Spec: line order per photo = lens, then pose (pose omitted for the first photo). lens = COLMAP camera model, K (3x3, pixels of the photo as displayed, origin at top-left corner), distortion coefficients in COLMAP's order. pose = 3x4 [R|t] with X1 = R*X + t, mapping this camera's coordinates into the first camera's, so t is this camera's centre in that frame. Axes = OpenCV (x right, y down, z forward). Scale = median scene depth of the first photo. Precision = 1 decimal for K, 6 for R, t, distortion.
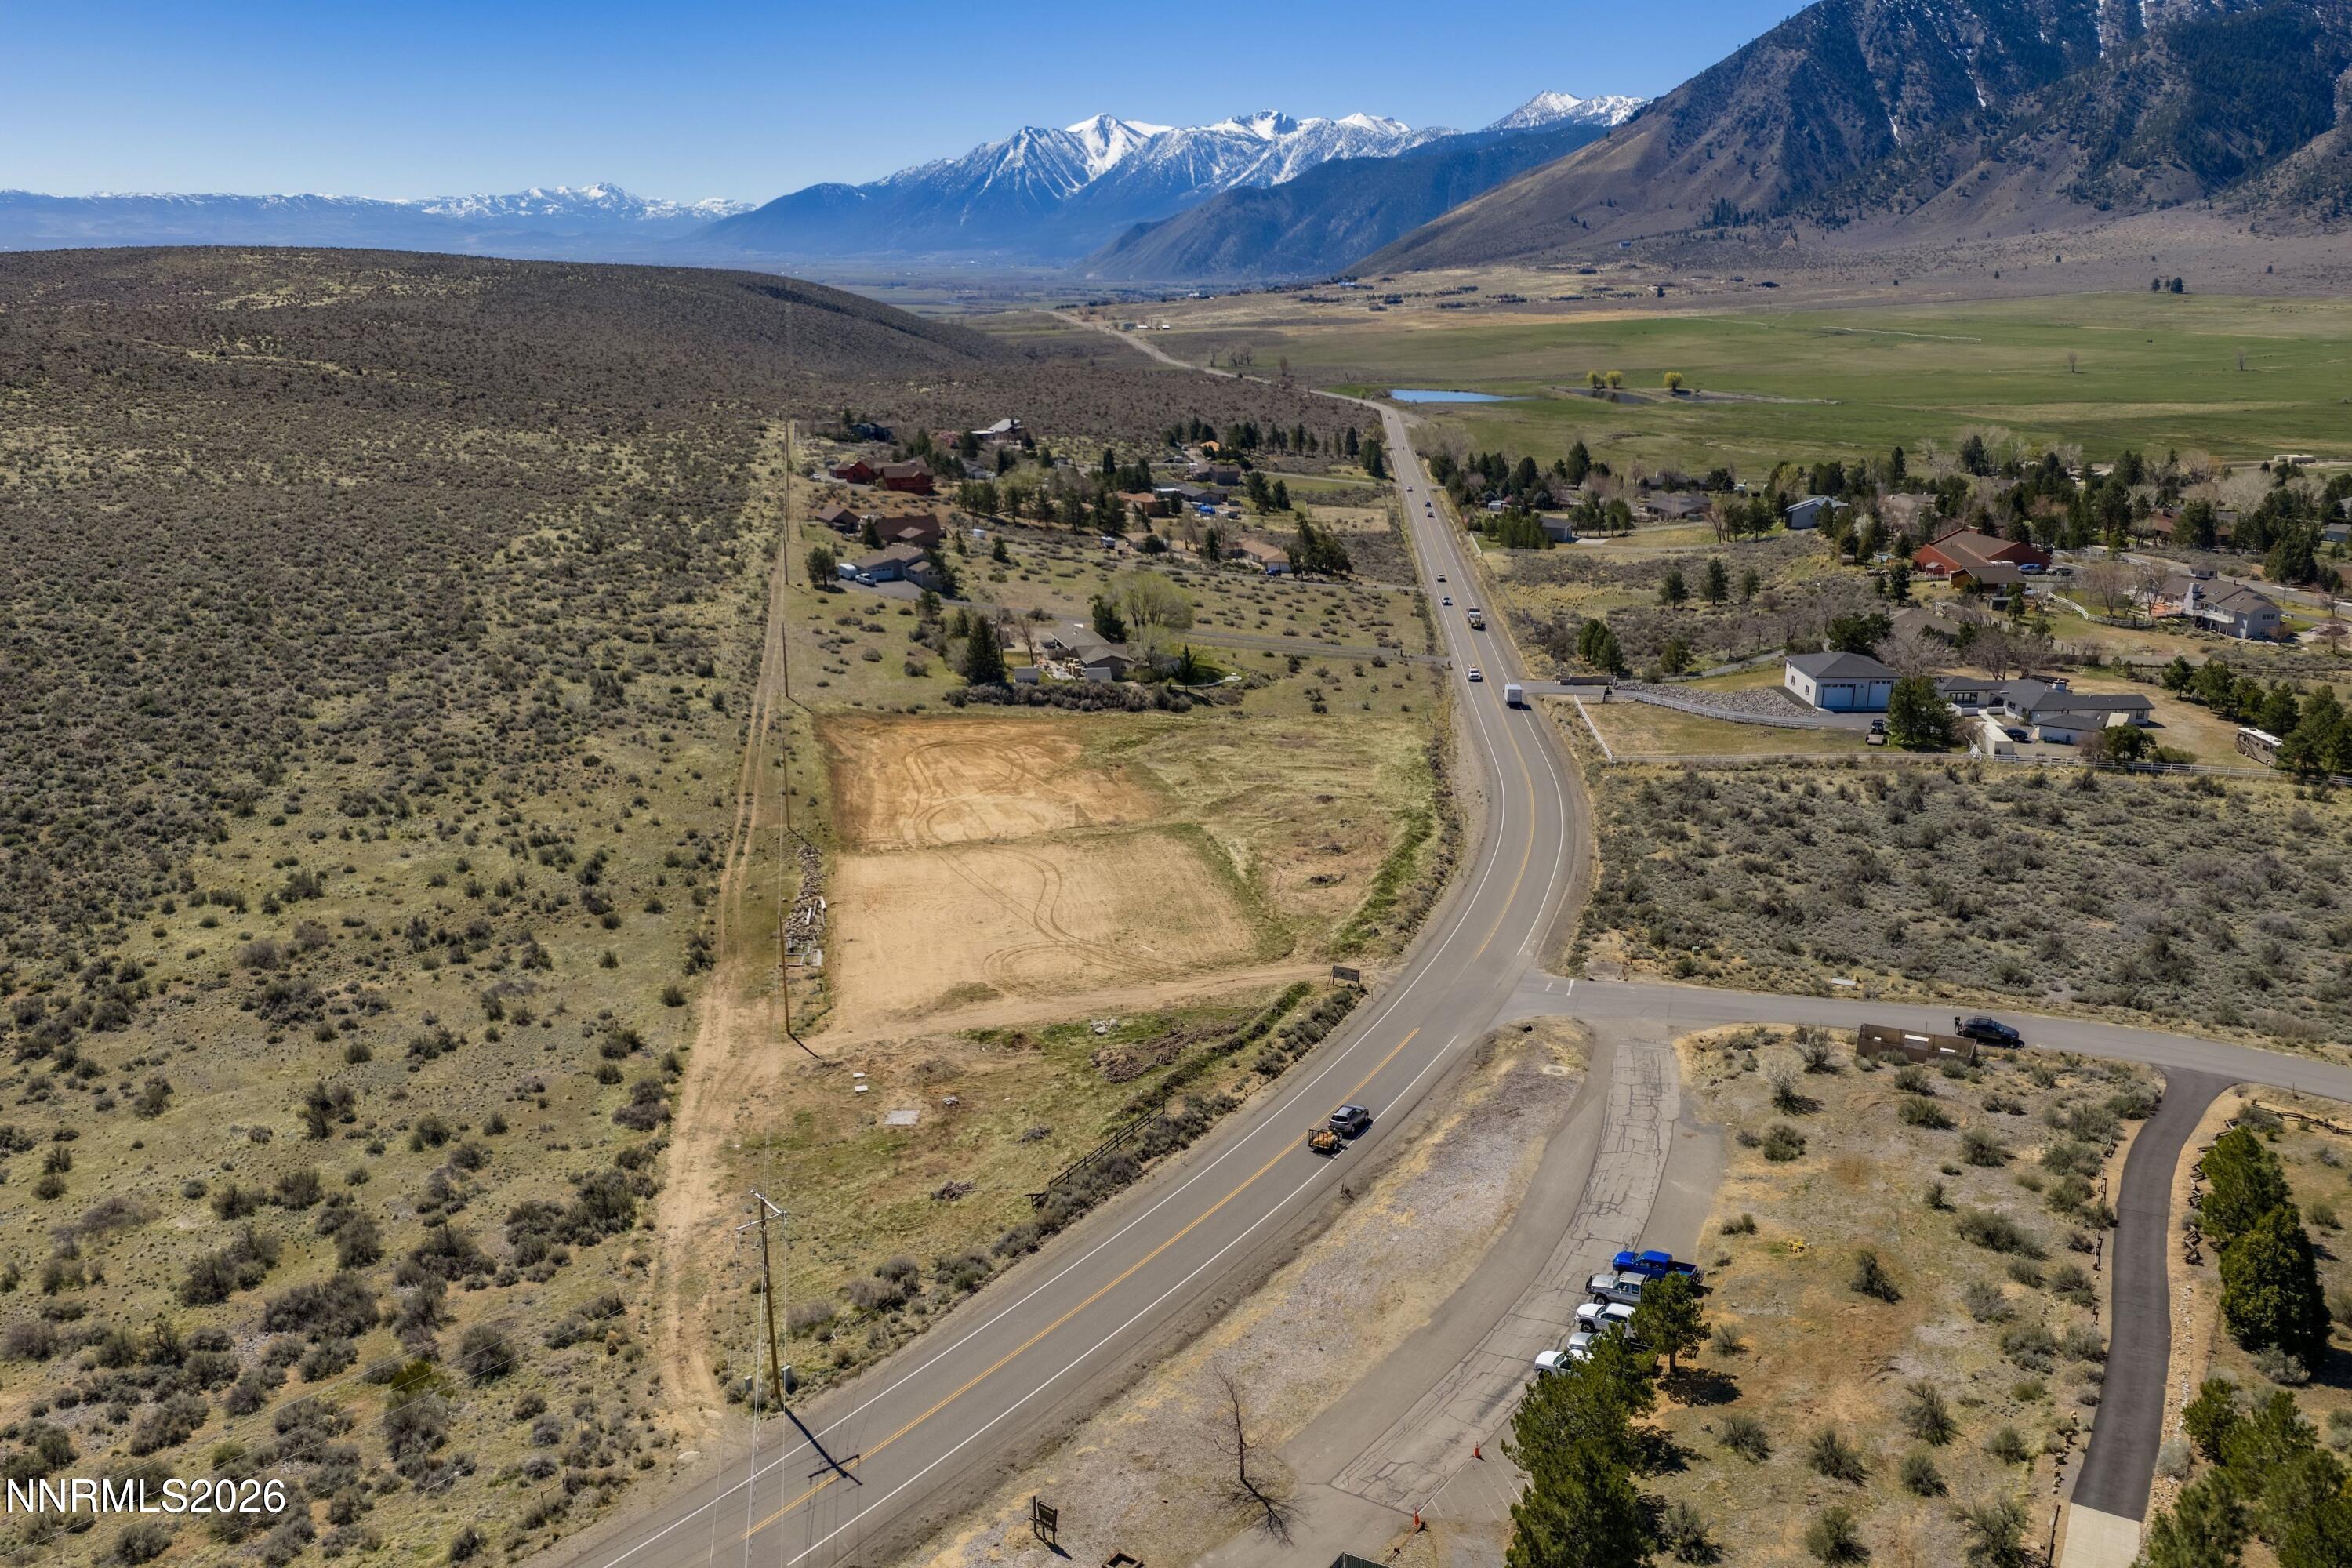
lens RADIAL K [[1943.2, 0, 1184.3], [0, 1943.2, 773.1], [0, 0, 1]] dist [0.021149, -0.036264]
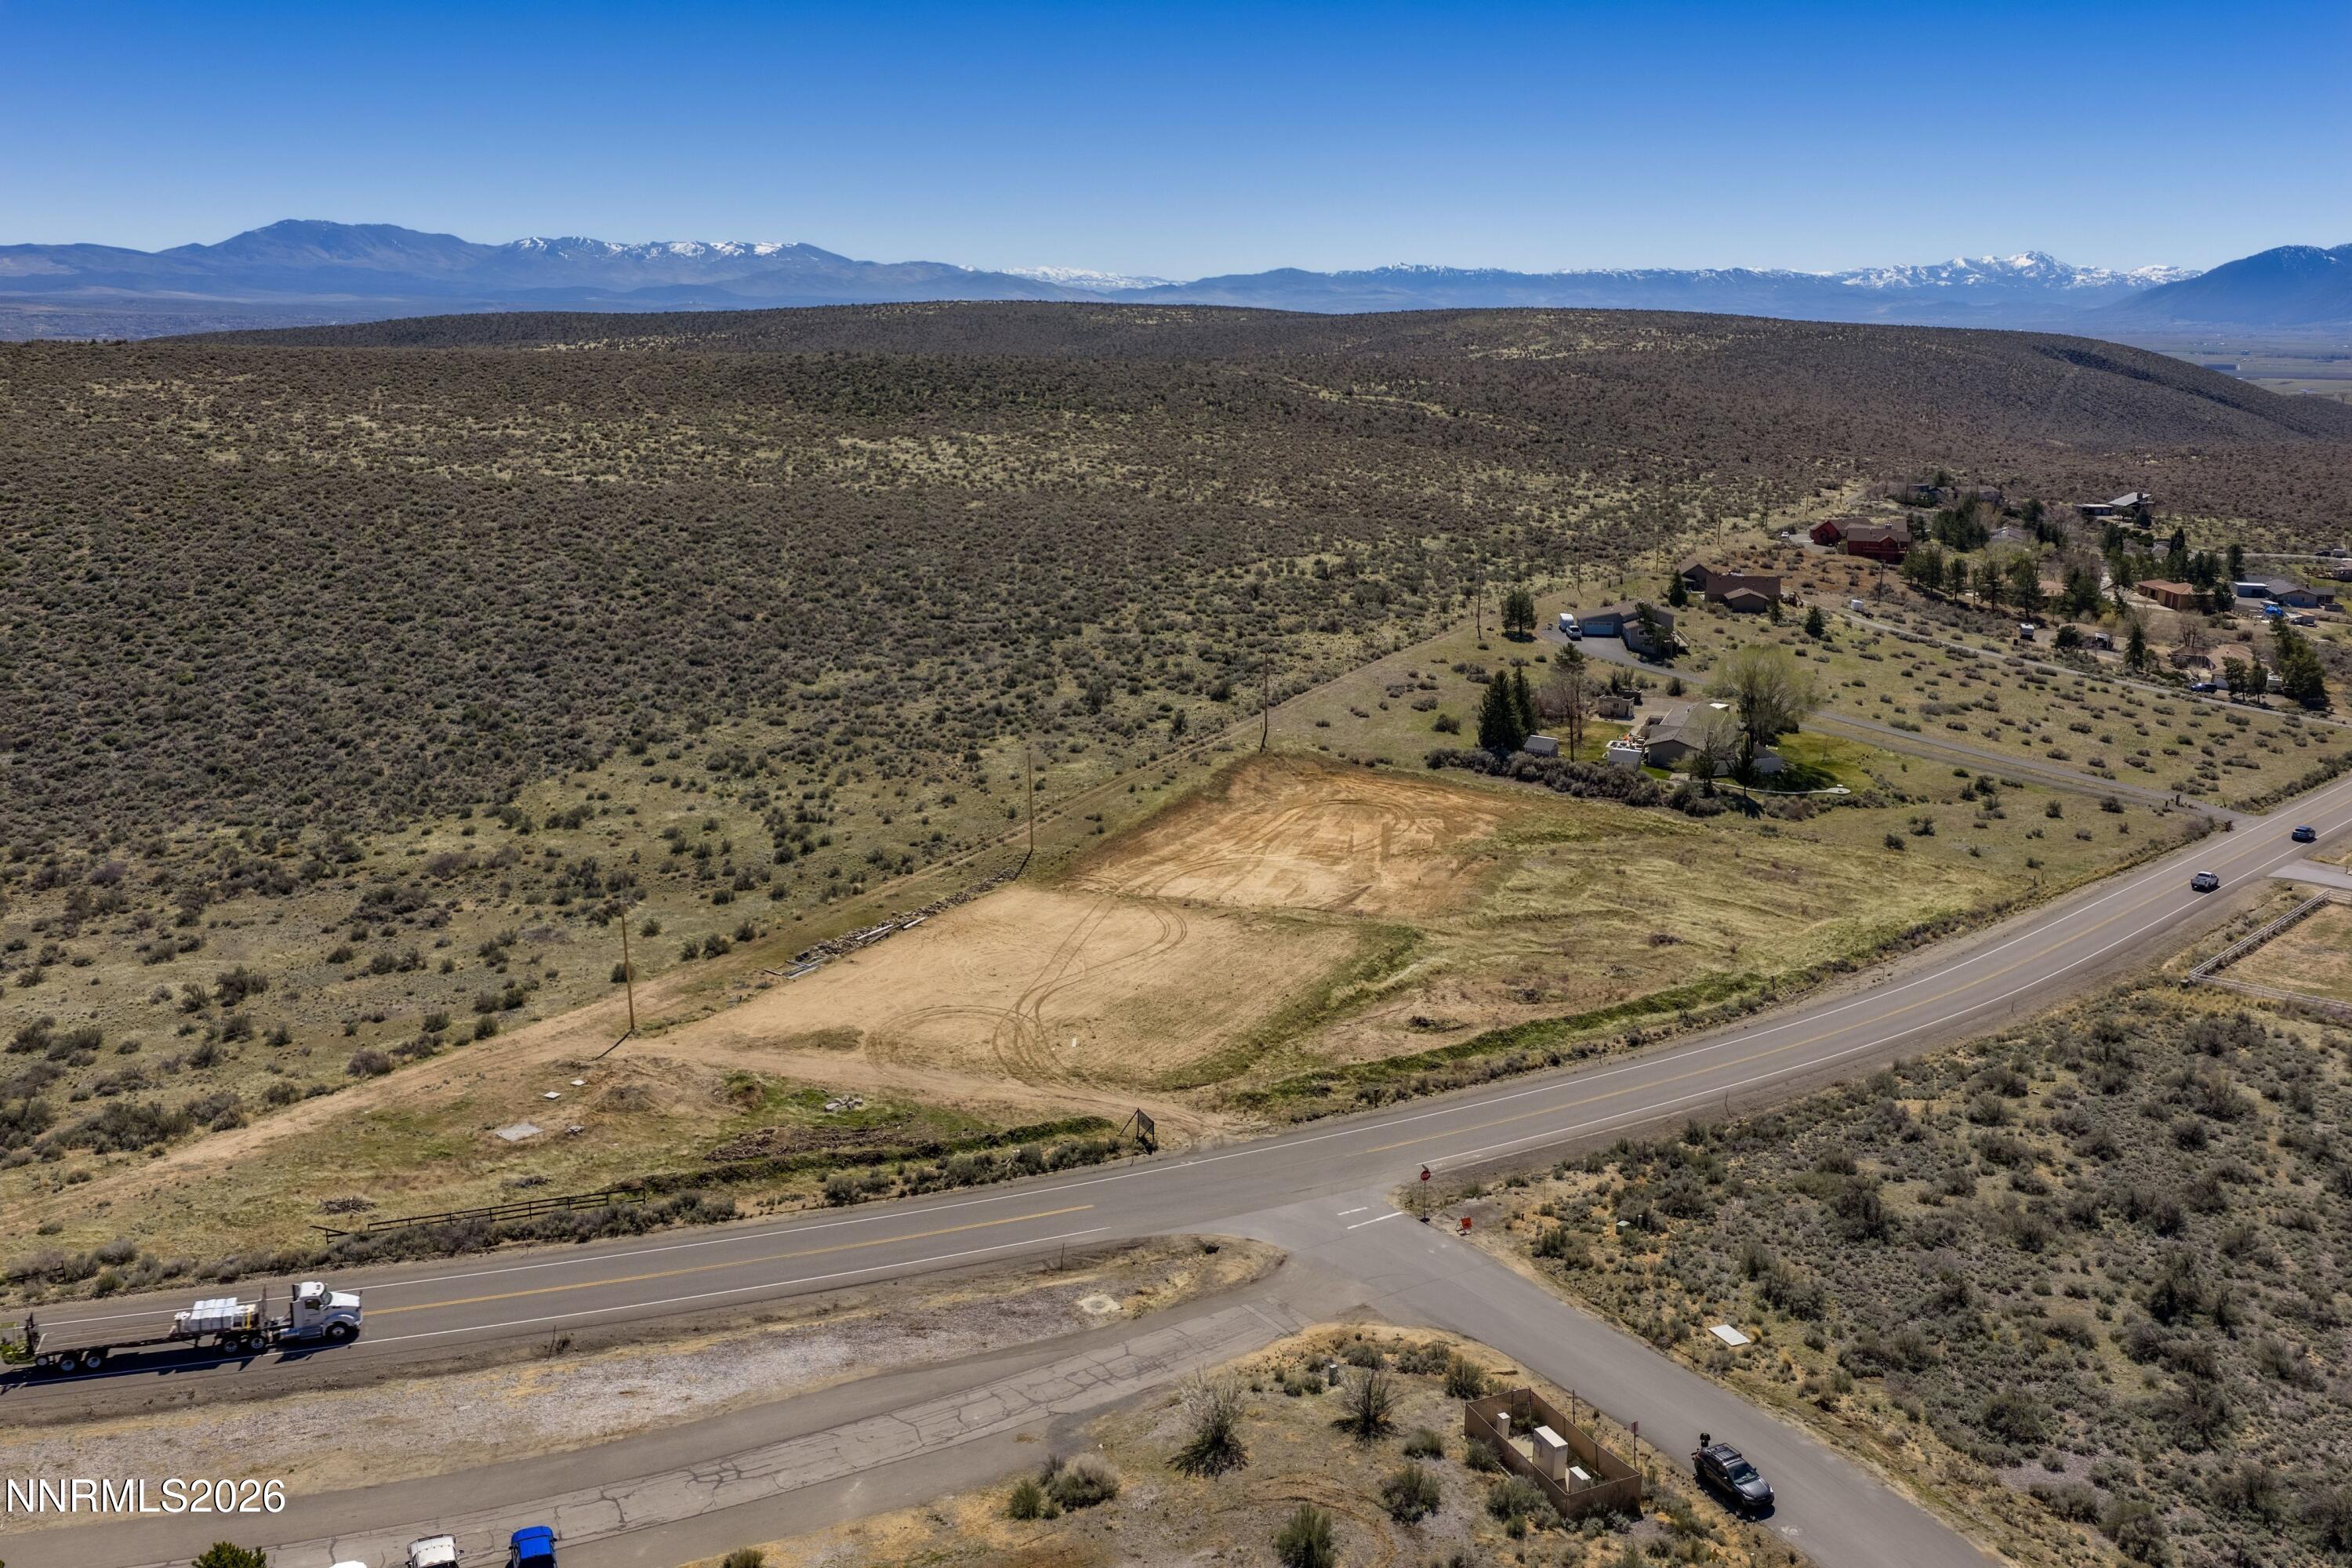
lens RADIAL K [[1943.2, 0, 1176.2], [0, 1943.2, 776.1], [0, 0, 1]] dist [0.021149, -0.036264]
pose [[0.775787, 0.144401, -0.614250, 0.328799], [-0.164447, 0.986091, 0.024121, -0.032133], [0.609190, 0.082299, 0.788743, 0.230401]]
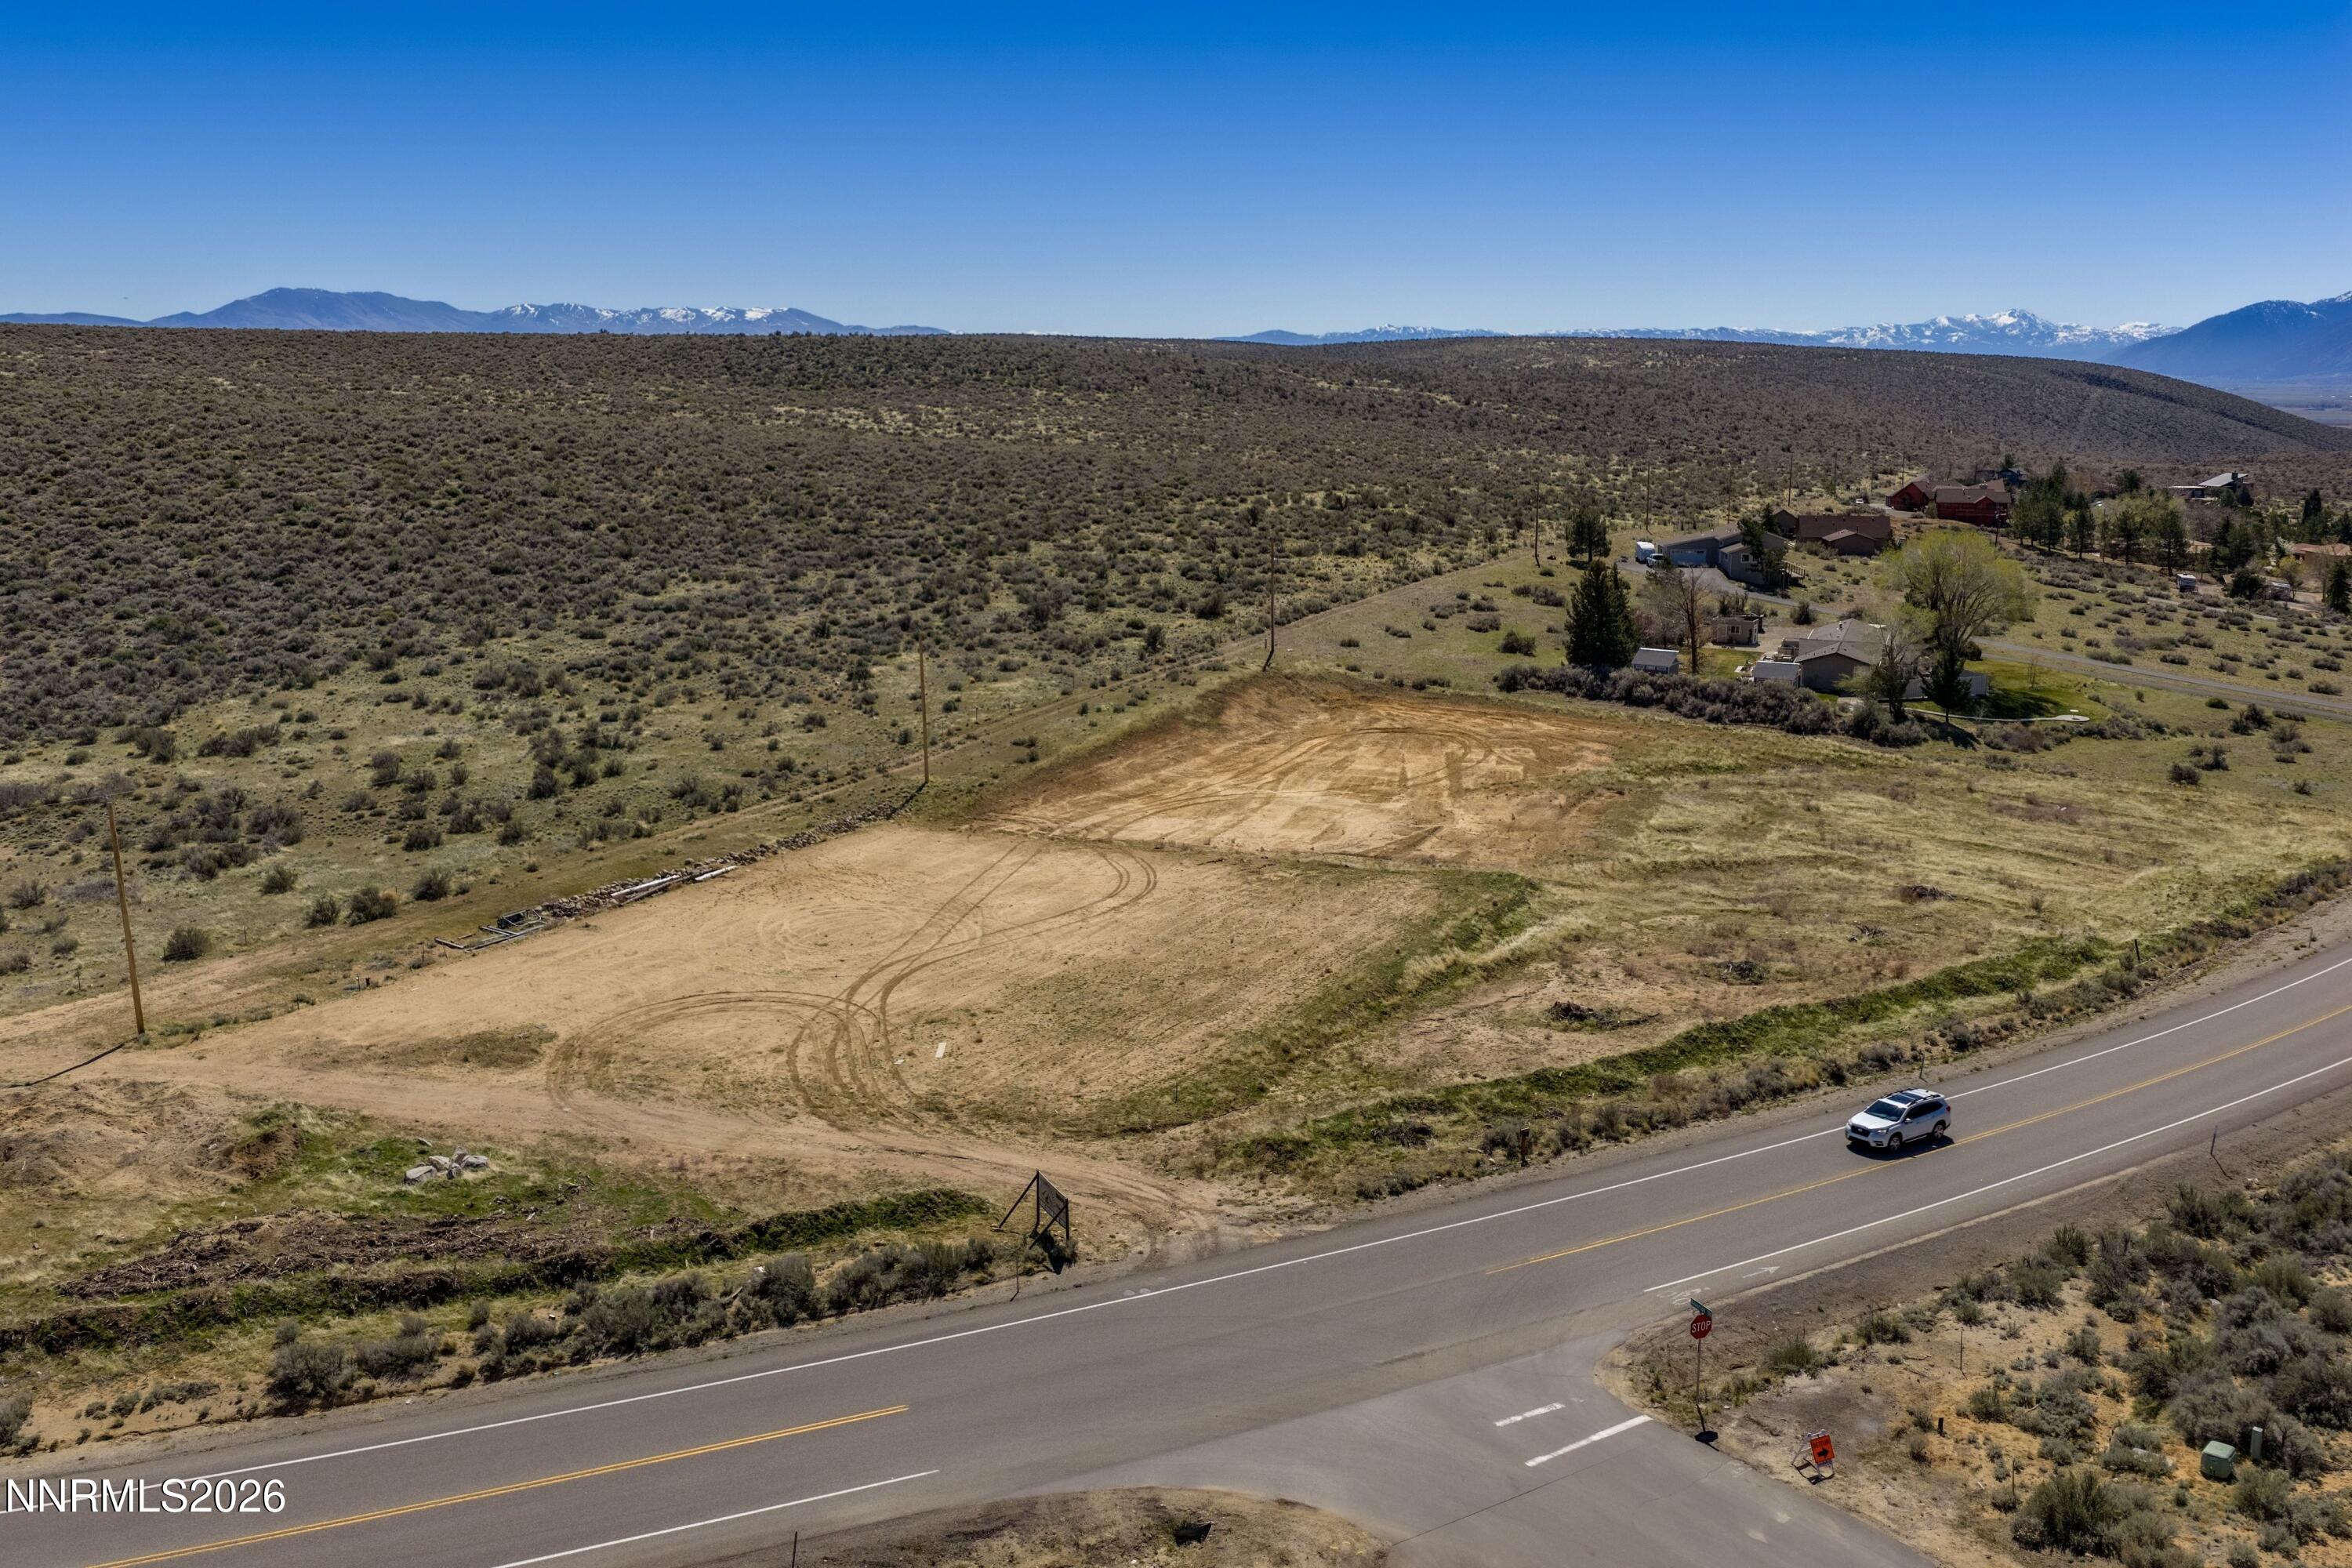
lens RADIAL K [[1943.2, 0, 1177.3], [0, 1943.2, 777.5], [0, 0, 1]] dist [0.021149, -0.036264]
pose [[0.779534, 0.119835, -0.614790, 0.188539], [-0.157235, 0.987537, -0.006878, 0.014386], [0.606304, 0.102028, 0.788661, 0.431467]]
